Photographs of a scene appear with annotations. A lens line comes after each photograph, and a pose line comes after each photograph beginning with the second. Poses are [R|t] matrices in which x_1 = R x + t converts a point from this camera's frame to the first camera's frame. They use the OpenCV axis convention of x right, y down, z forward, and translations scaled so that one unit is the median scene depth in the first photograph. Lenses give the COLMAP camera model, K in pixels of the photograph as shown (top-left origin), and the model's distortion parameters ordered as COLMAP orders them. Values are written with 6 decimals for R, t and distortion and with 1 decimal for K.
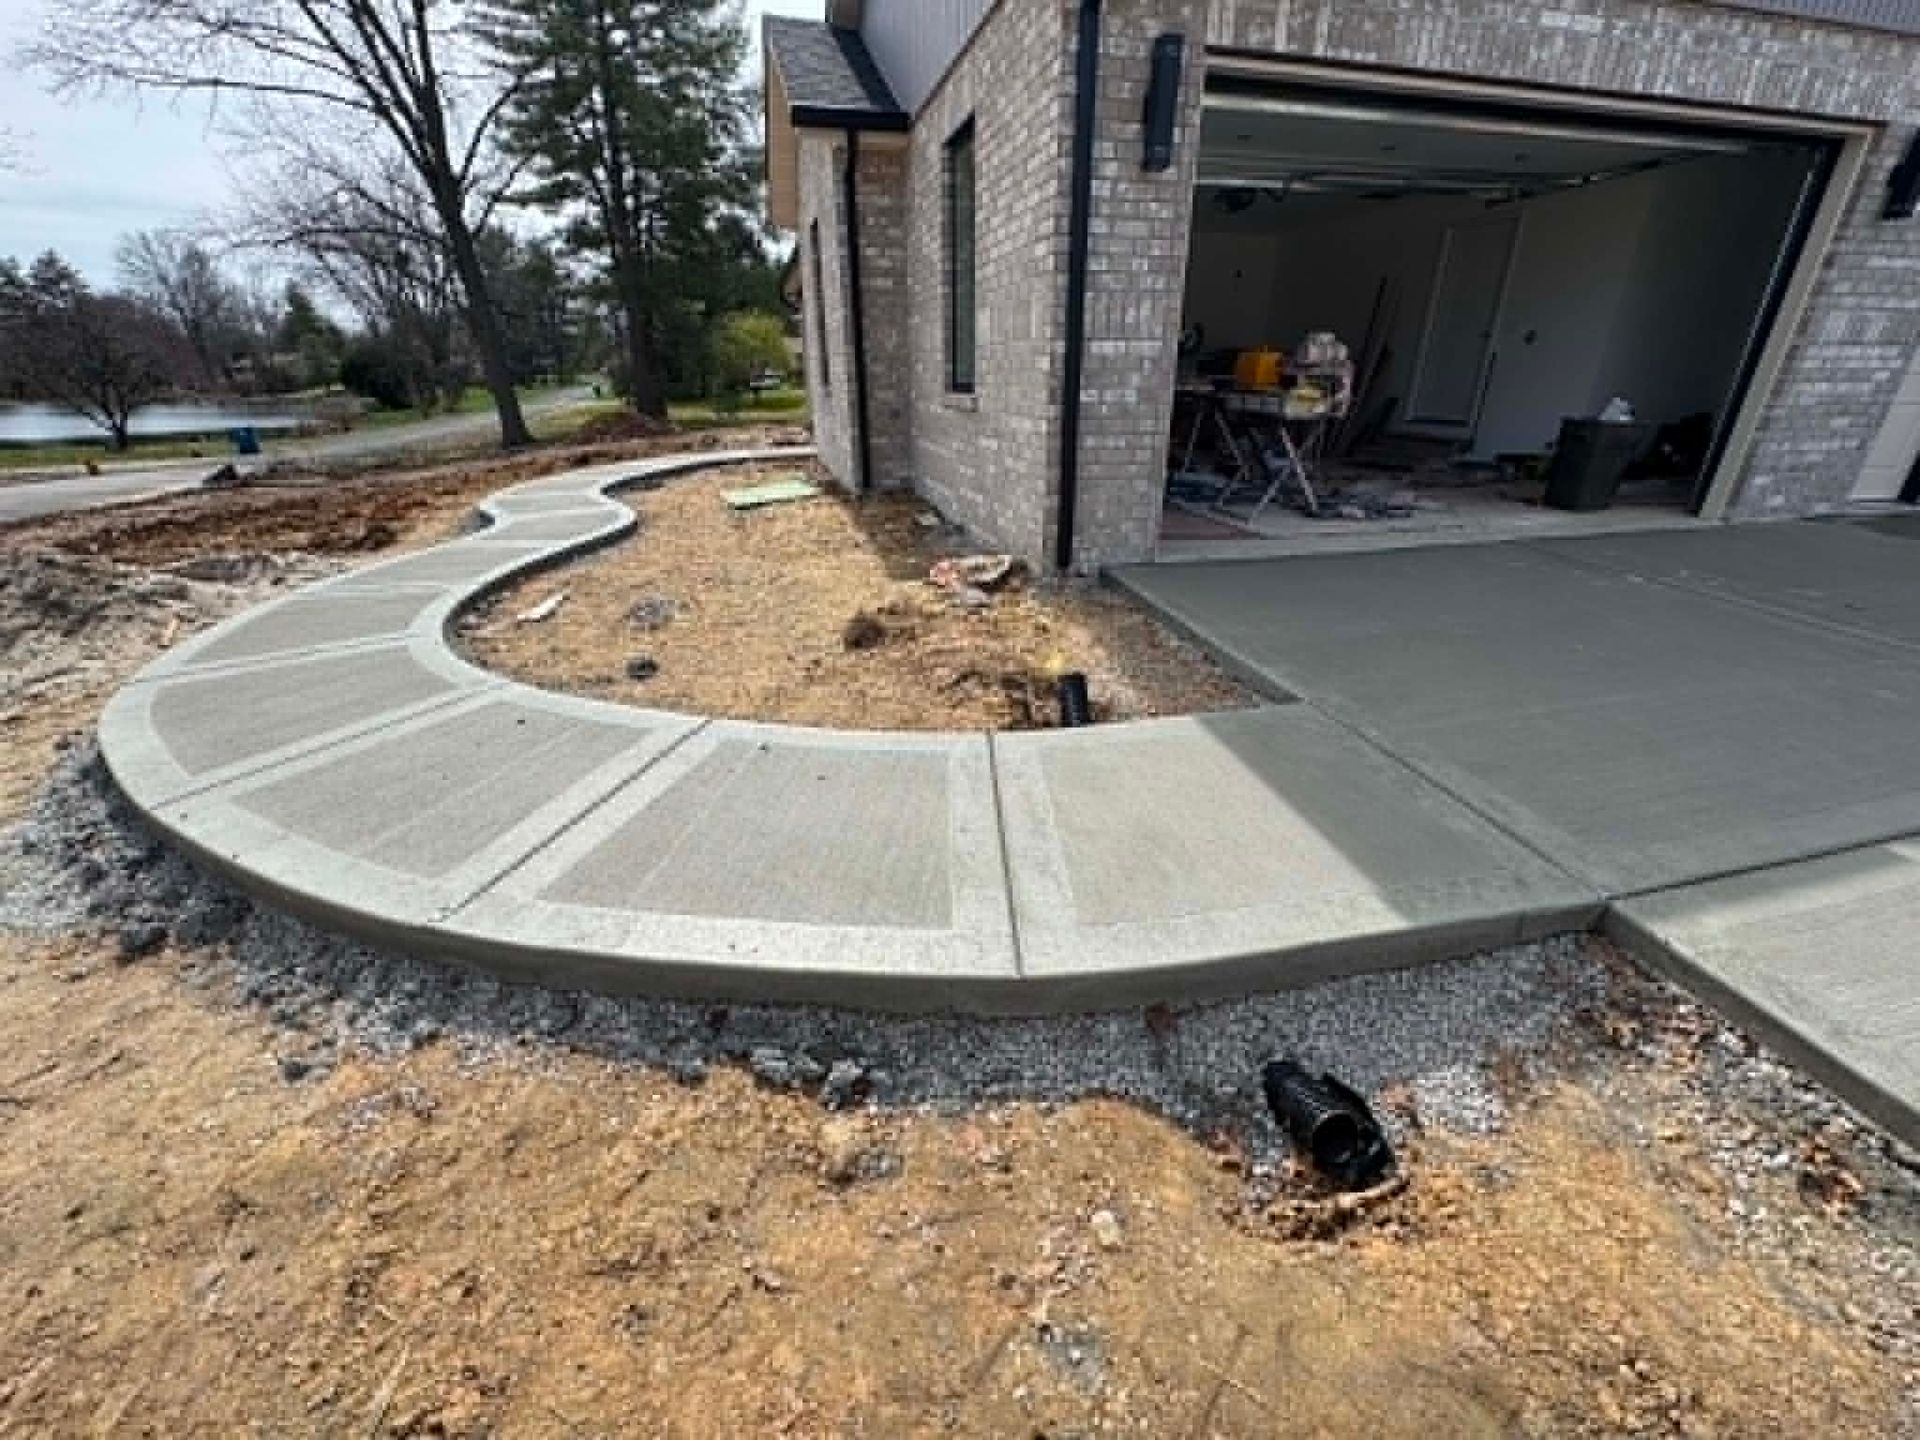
lens RADIAL K [[745.4, 0, 957.0], [0, 745.4, 689.9], [0, 0, 1]] dist [0.001345, 0.000487]
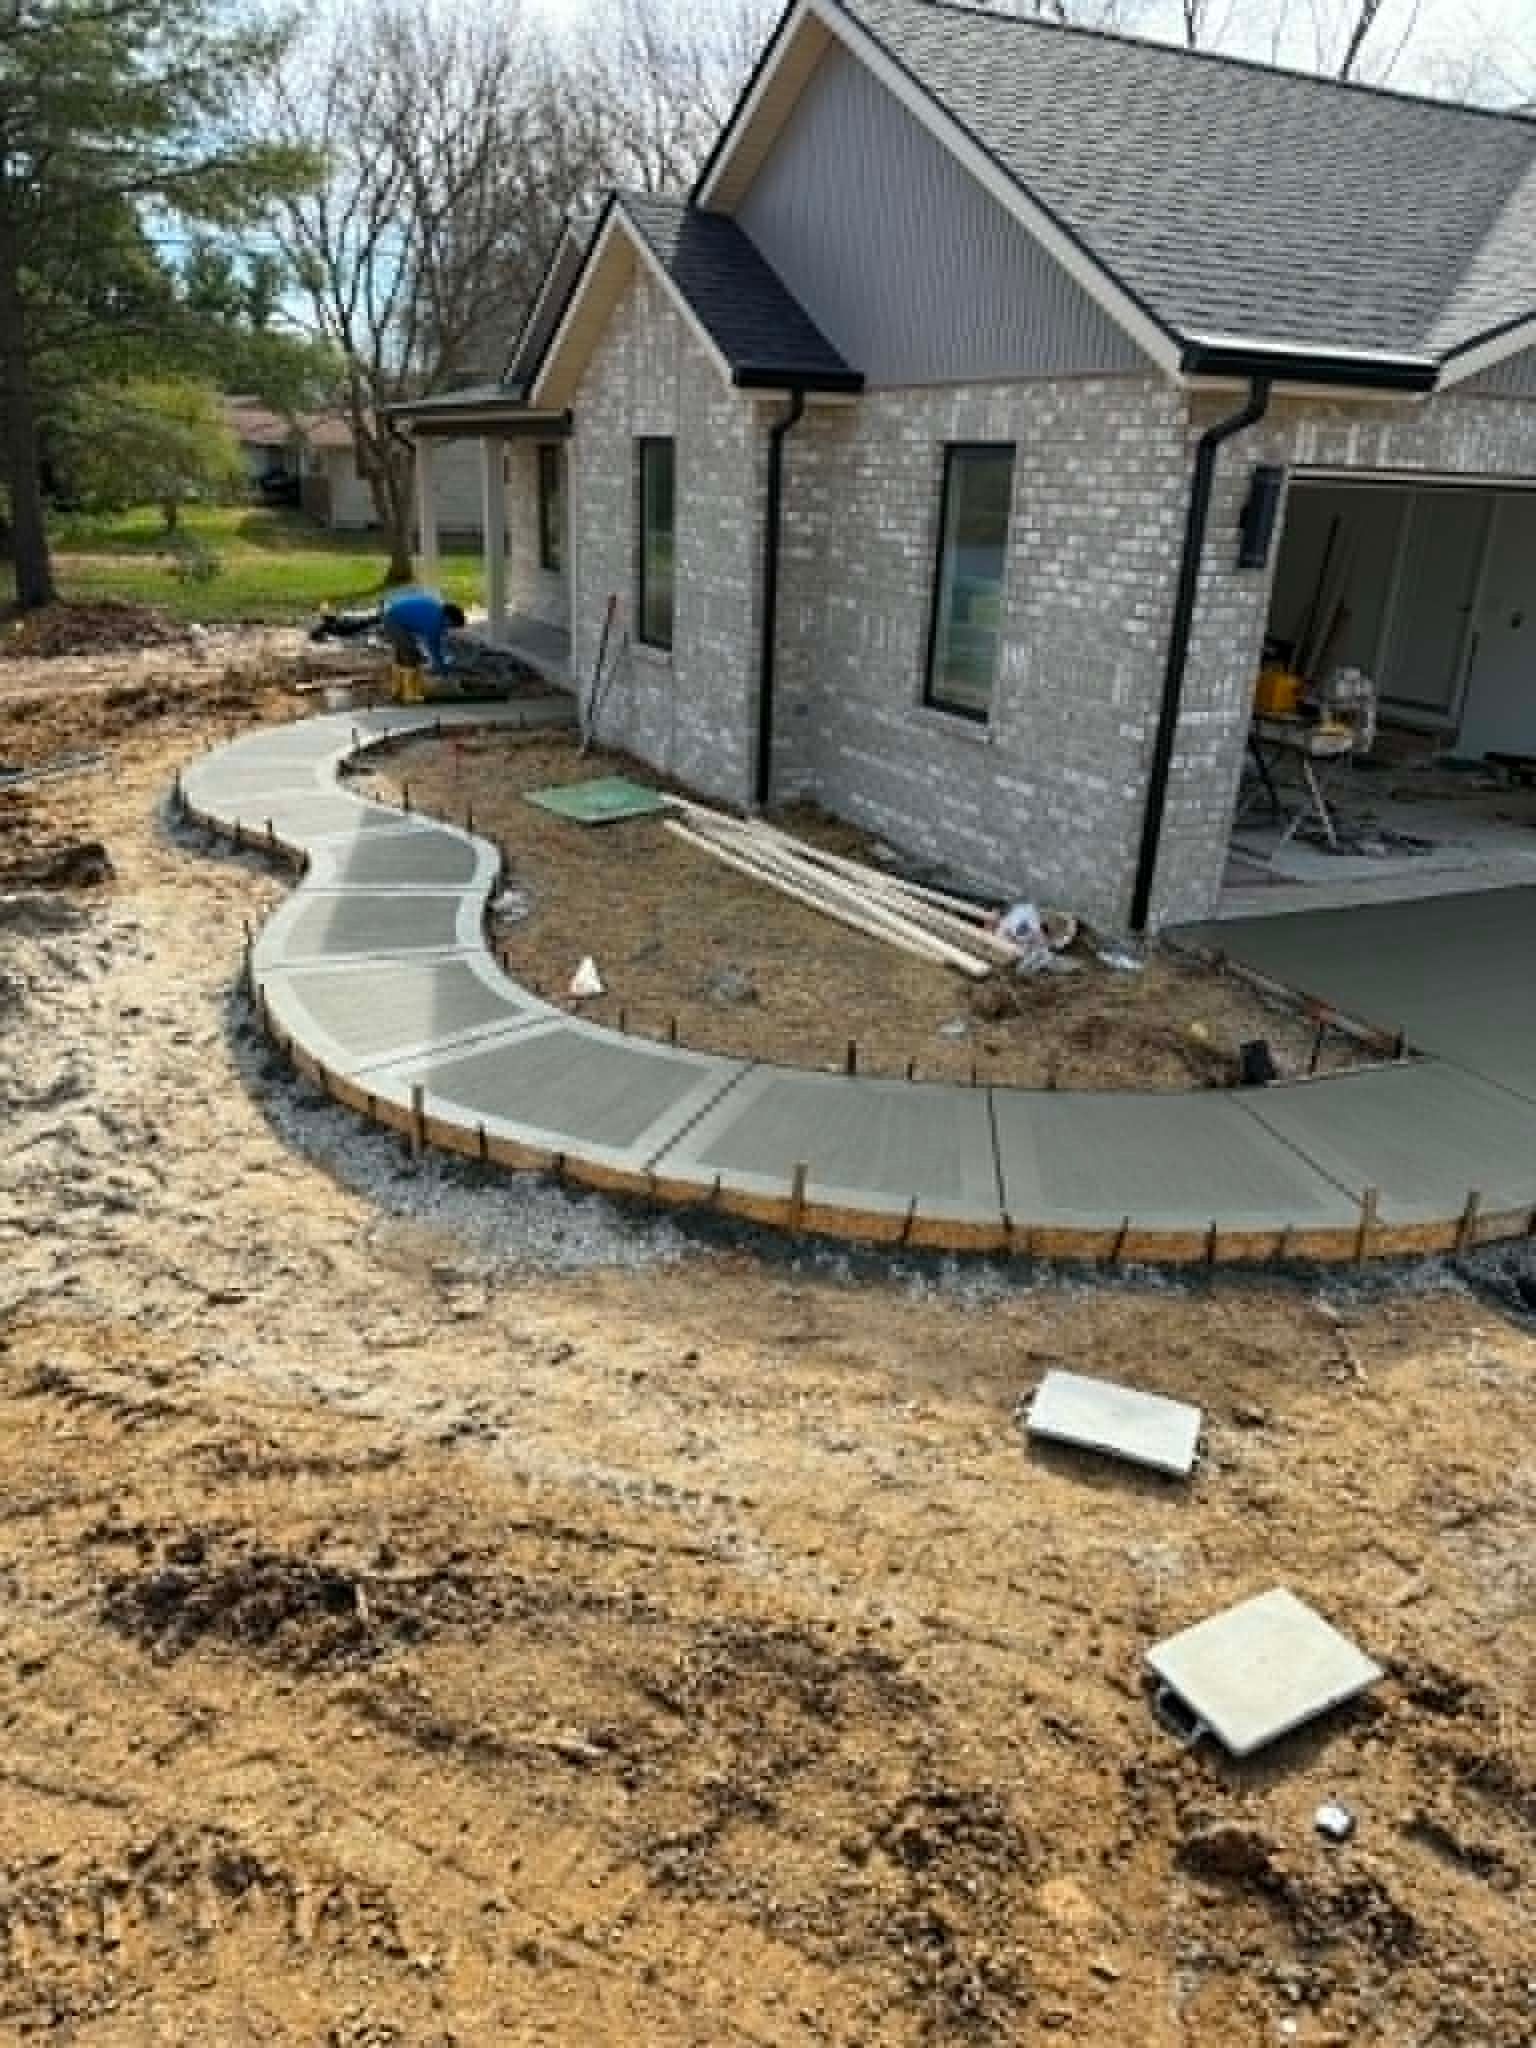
lens RADIAL K [[1405.8, 0, 768.0], [0, 1405.8, 1024.0], [0, 0, 1]] dist [0.004420, -0.000262]
pose [[0.980509, -0.036035, 0.193144, -0.572217], [0.040889, 0.998939, -0.021204, -0.019862], [-0.192175, 0.028688, 0.980941, -0.574904]]
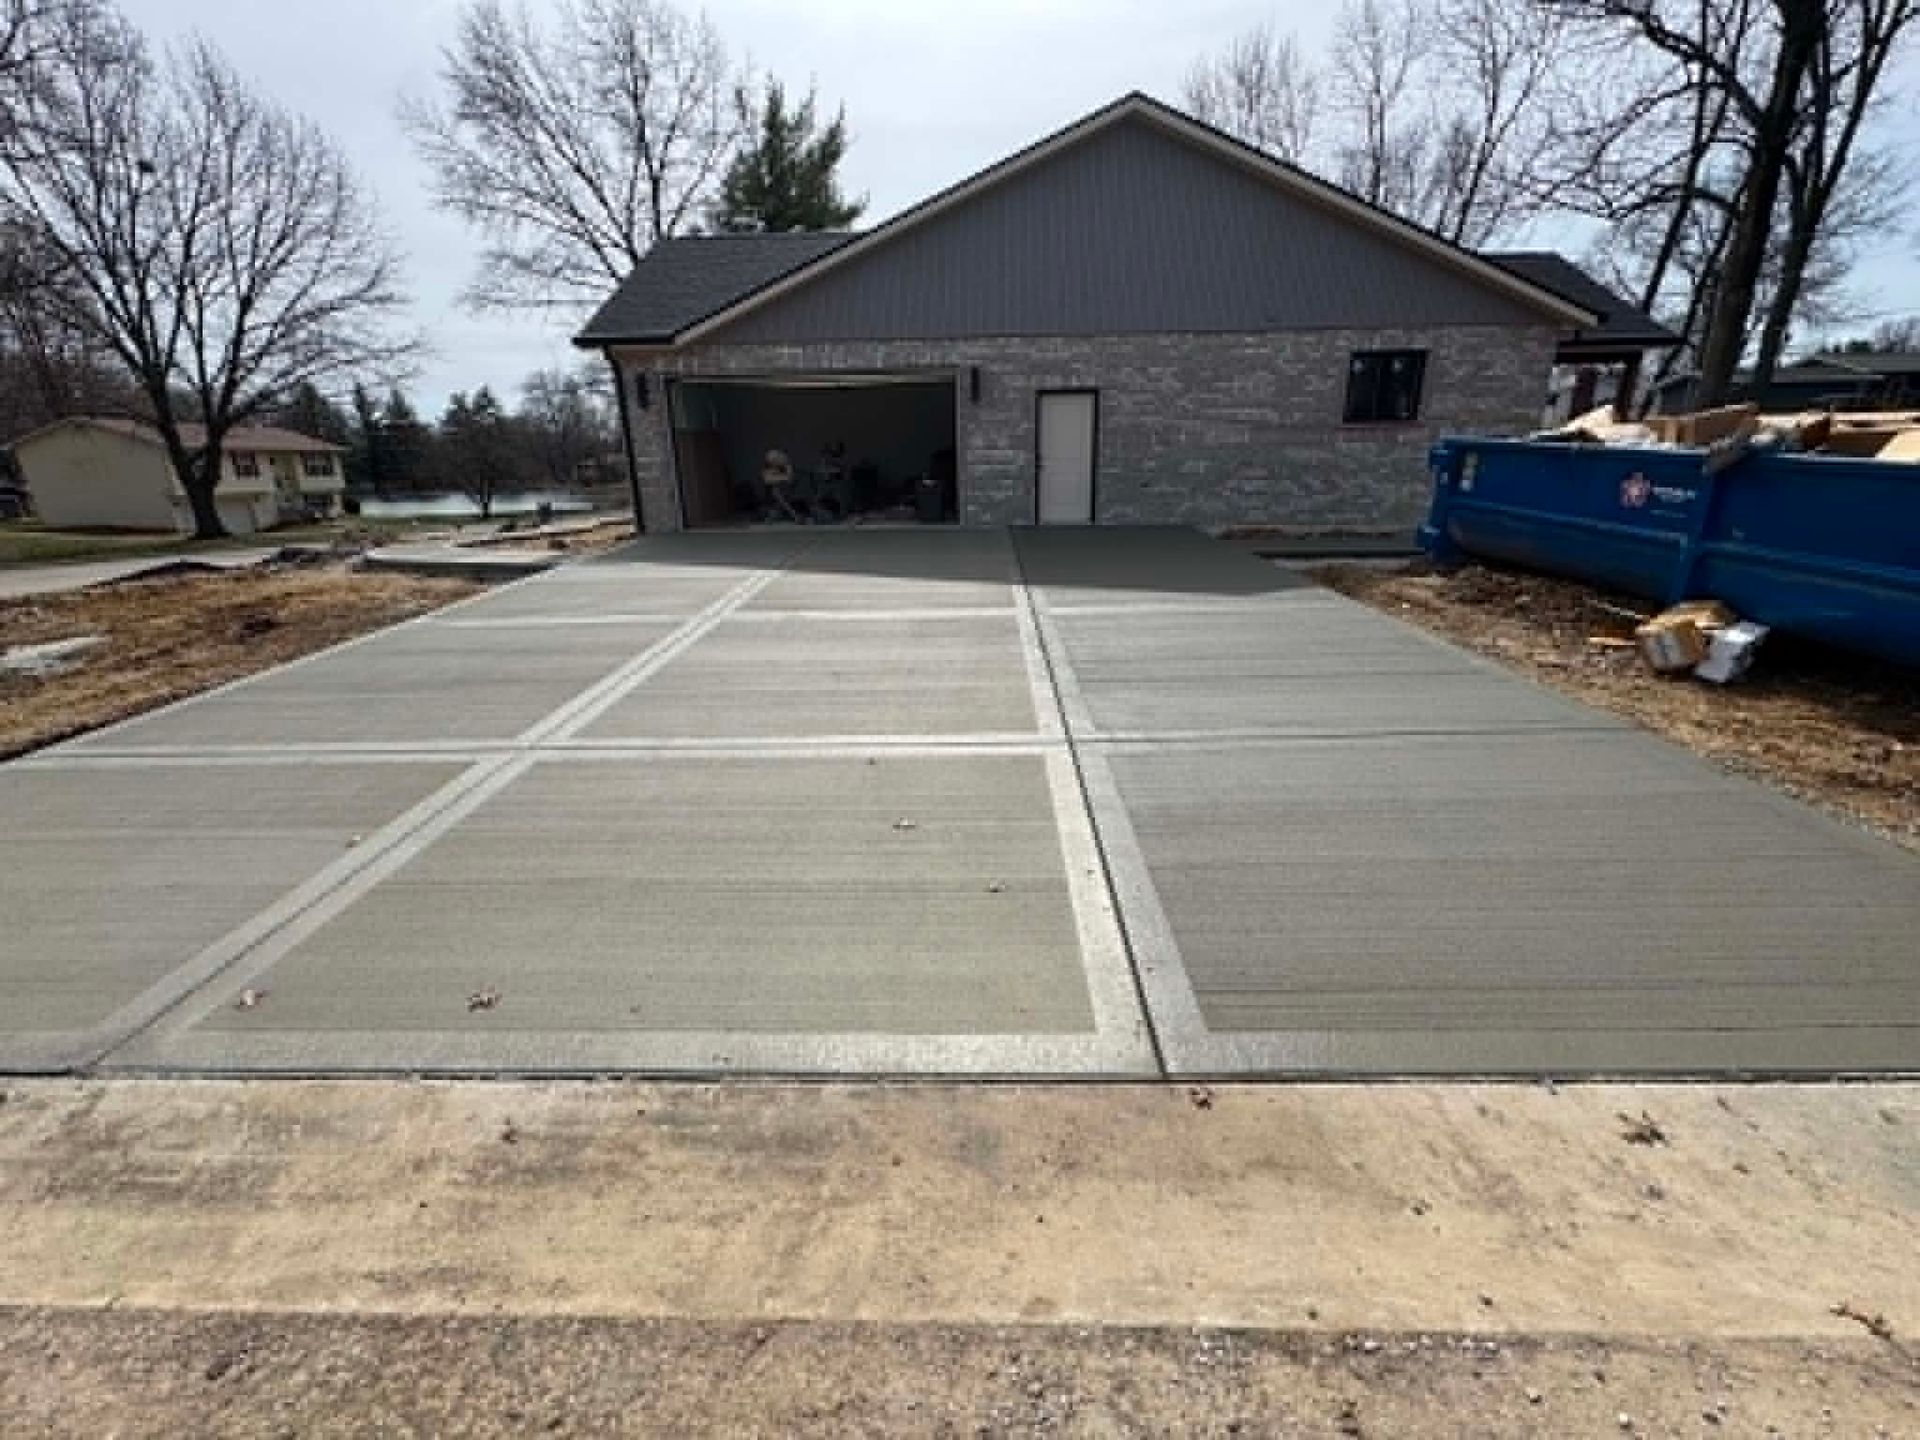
lens RADIAL K [[745.4, 0, 957.0], [0, 745.4, 689.9], [0, 0, 1]] dist [0.001345, 0.000487]
pose [[0.959786, 0.064979, -0.273110, 1.762350], [-0.092727, 0.991621, -0.089937, 0.482852], [0.264978, 0.111645, 0.957769, -1.128392]]
